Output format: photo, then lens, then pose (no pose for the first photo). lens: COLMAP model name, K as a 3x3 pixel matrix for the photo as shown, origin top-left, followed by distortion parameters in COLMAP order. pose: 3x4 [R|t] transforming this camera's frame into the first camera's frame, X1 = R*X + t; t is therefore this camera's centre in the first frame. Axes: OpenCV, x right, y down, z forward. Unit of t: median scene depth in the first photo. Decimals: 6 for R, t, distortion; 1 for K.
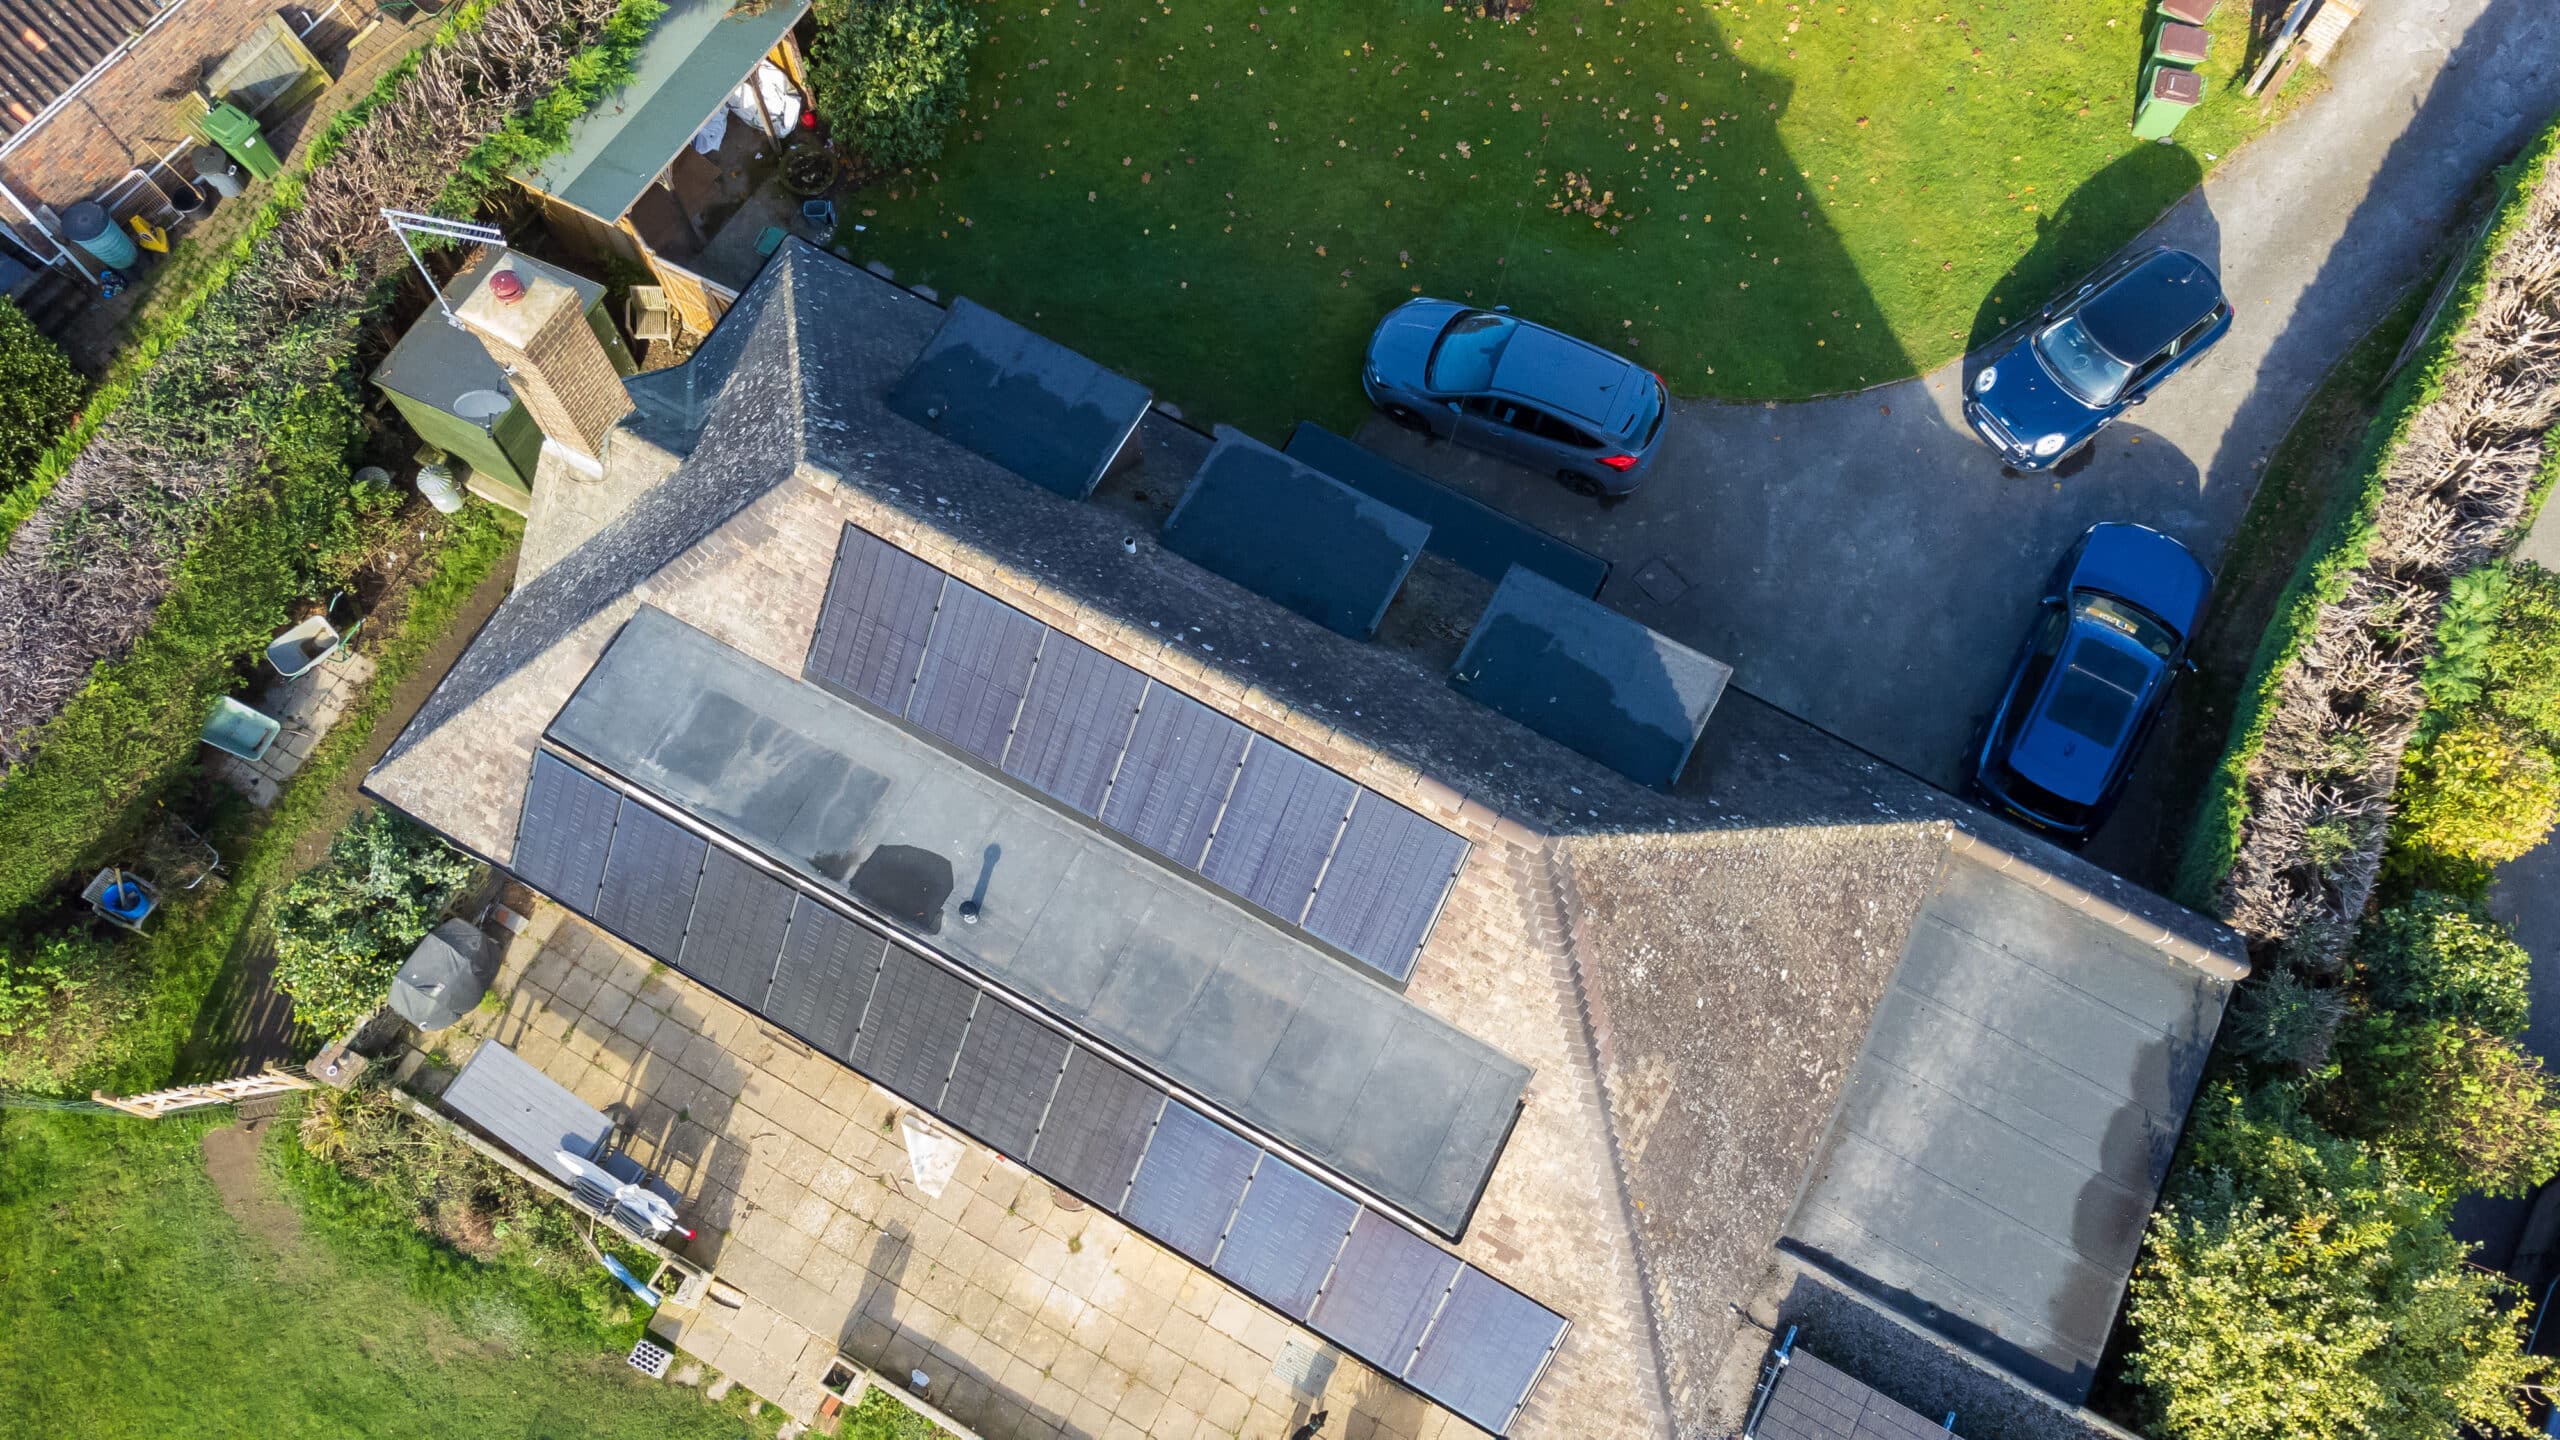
lens RADIAL K [[1887.3, 0, 1266.6], [0, 1887.3, 729.3], [0, 0, 1]] dist [0.042191, 0.026487]
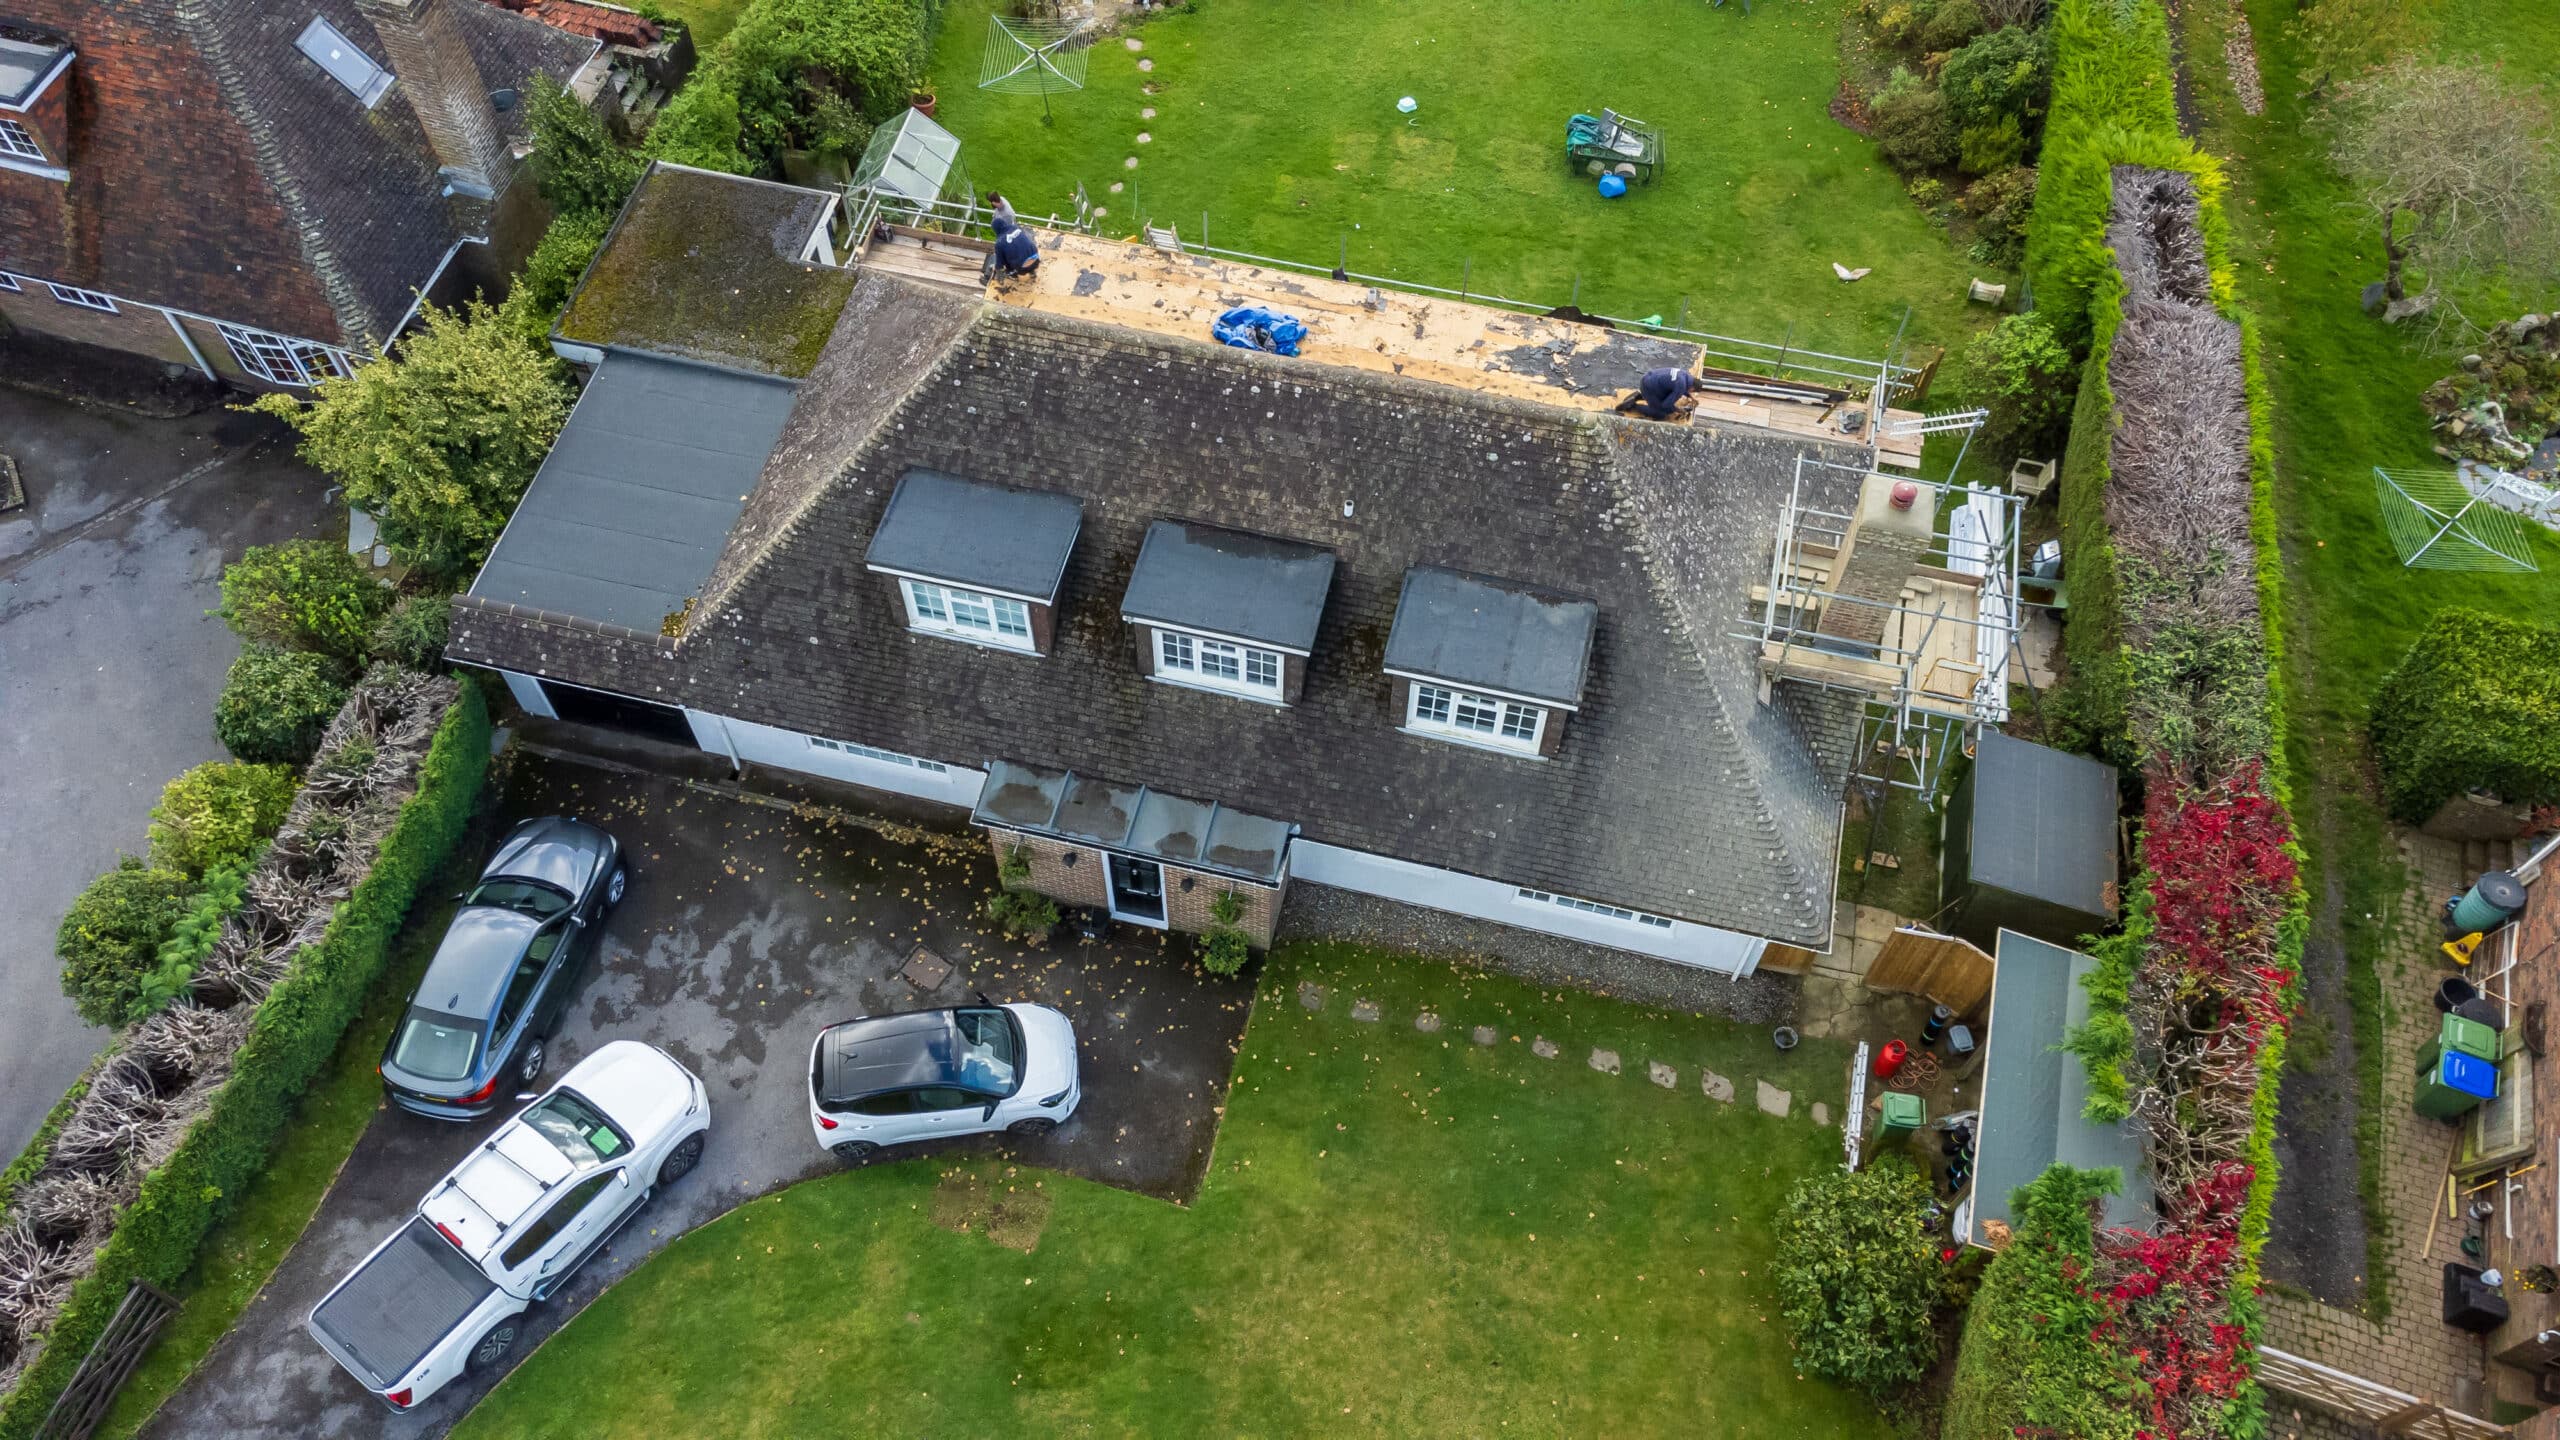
lens RADIAL K [[1899.9, 0, 1268.2], [0, 1899.9, 724.5], [0, 0, 1]] dist [0.040907, 0.032997]
pose [[-0.965528, 0.217603, -0.142847, 0.163573], [-0.243979, -0.565272, 0.787999, -0.997641], [0.090724, 0.795686, 0.598876, 0.302776]]
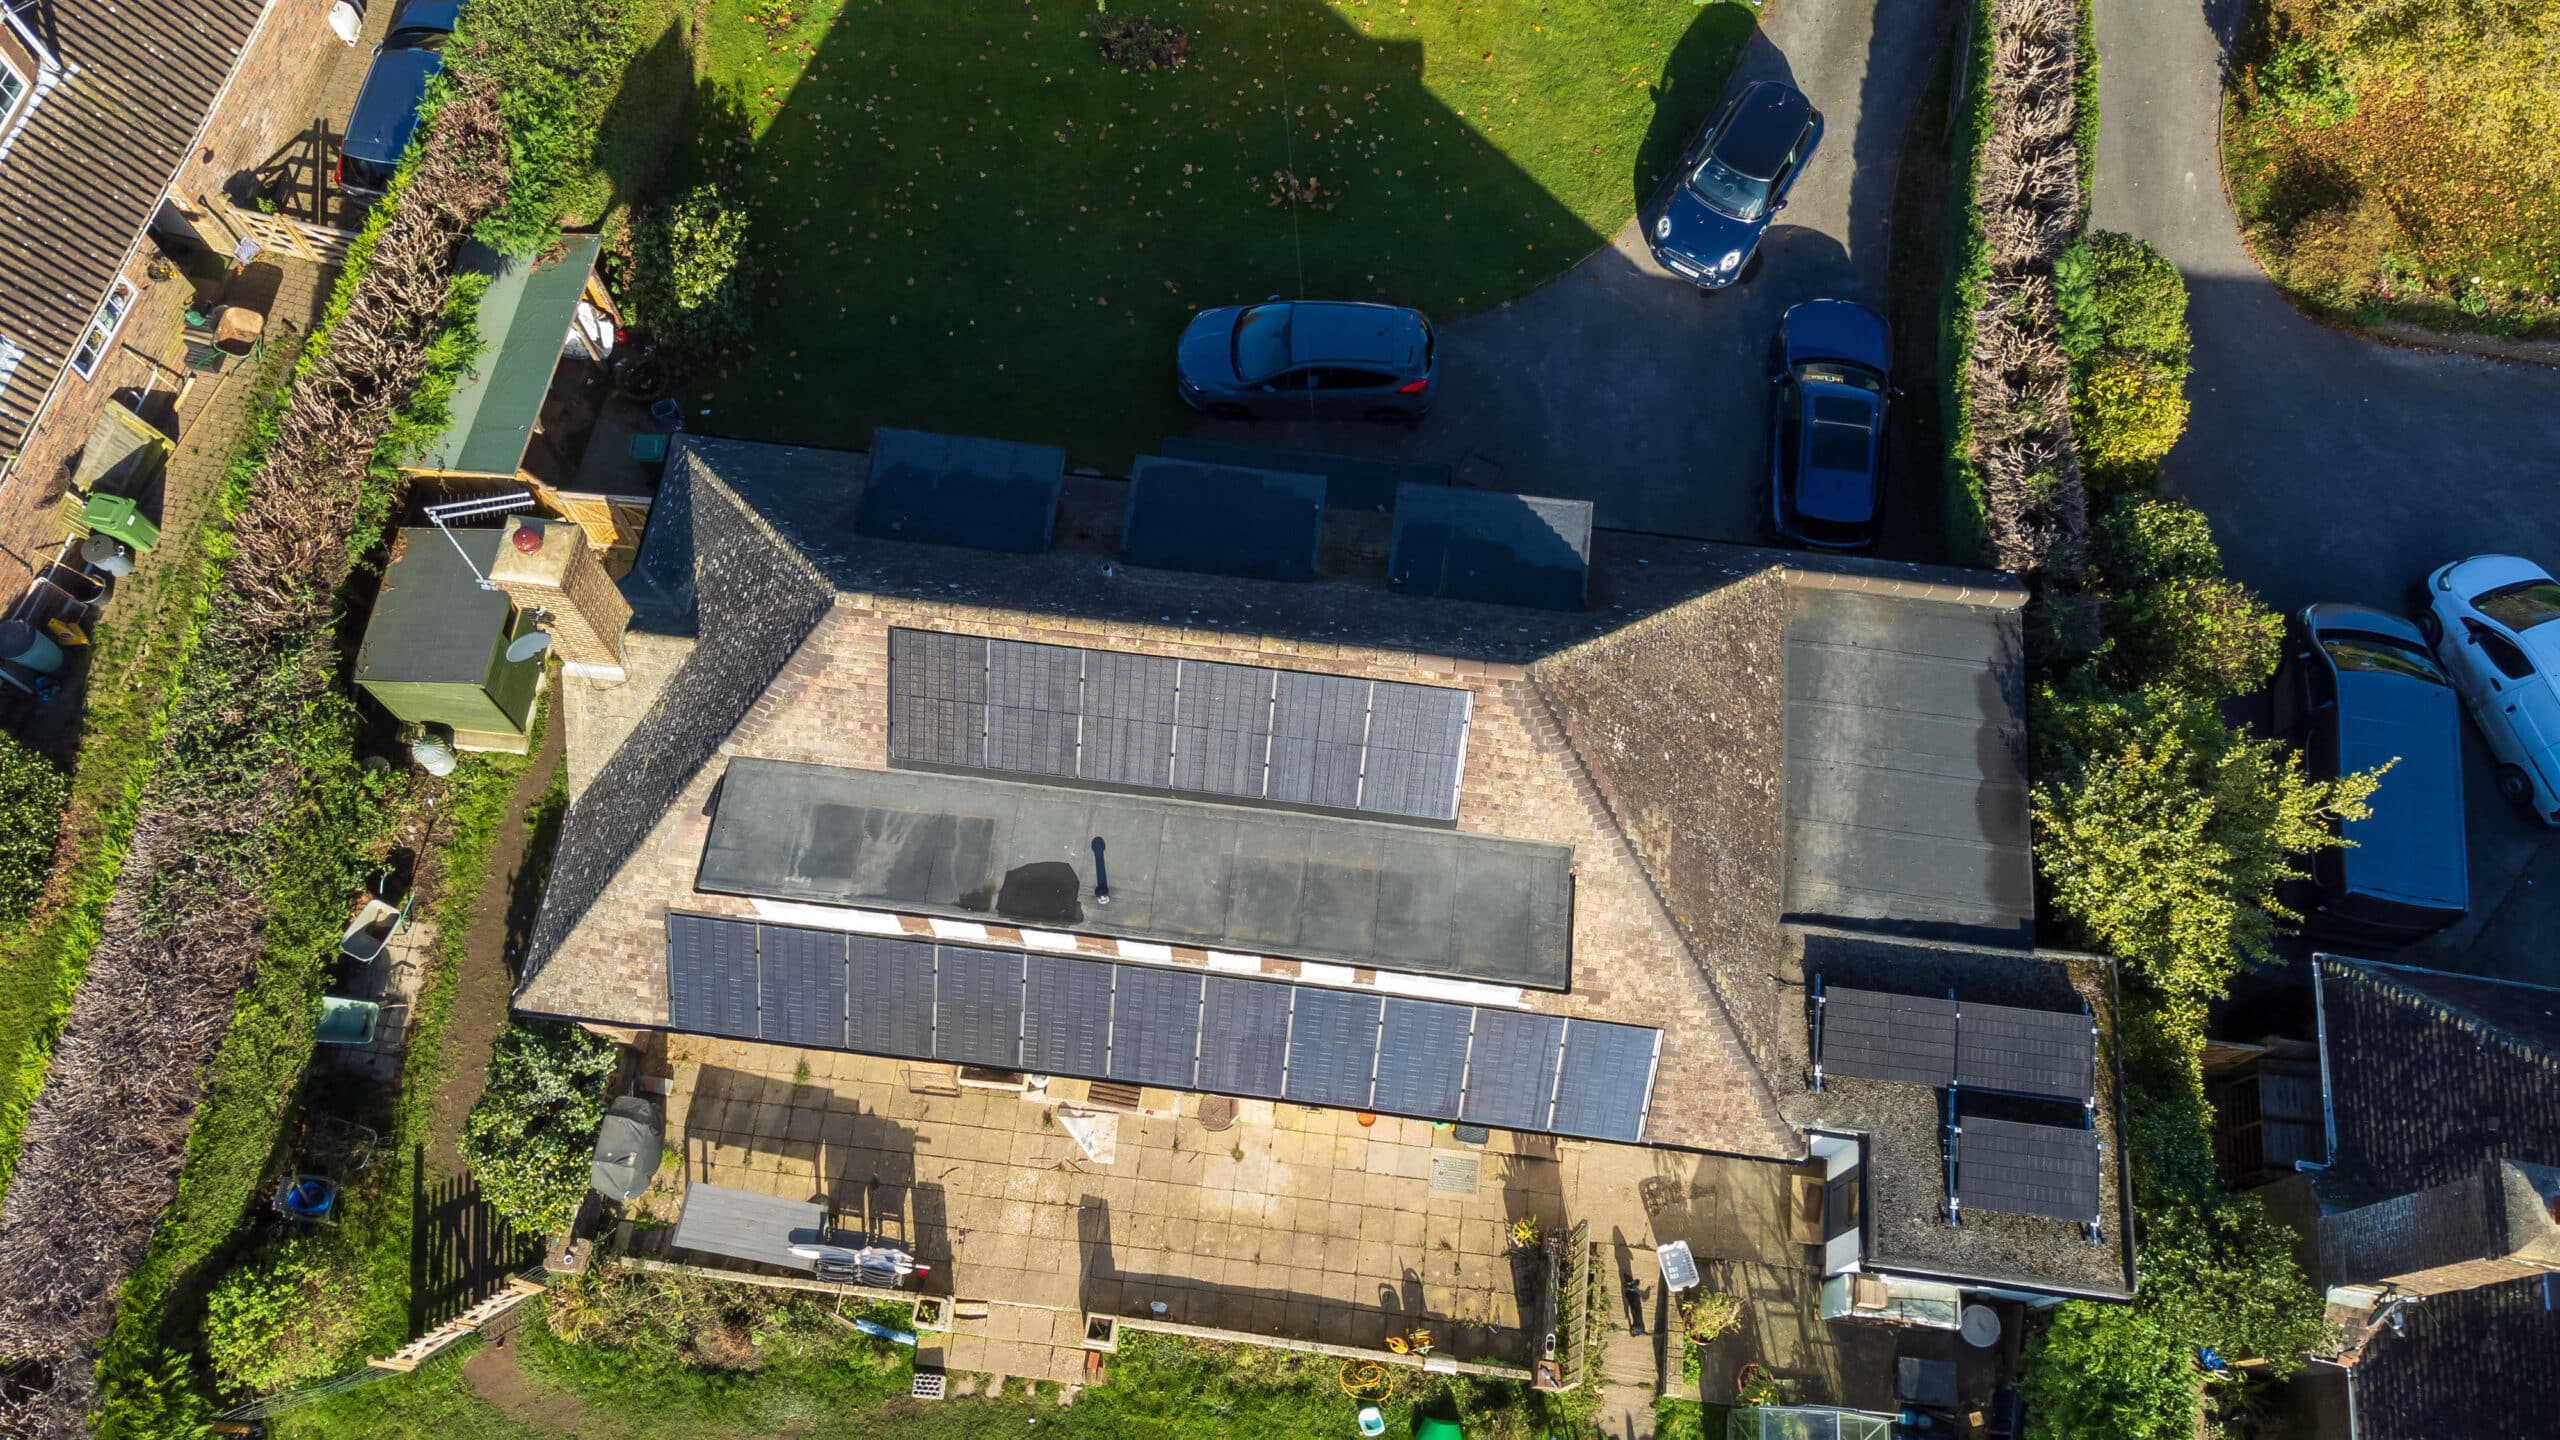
lens RADIAL K [[1905.4, 0, 1265.7], [0, 1905.4, 721.3], [0, 0, 1]] dist [0.049473, 0.010411]
pose [[0.927709, -0.345761, 0.140735, -0.157267], [0.348255, 0.937371, 0.007296, 0.016496], [-0.134444, 0.042243, 0.990020, -0.187525]]
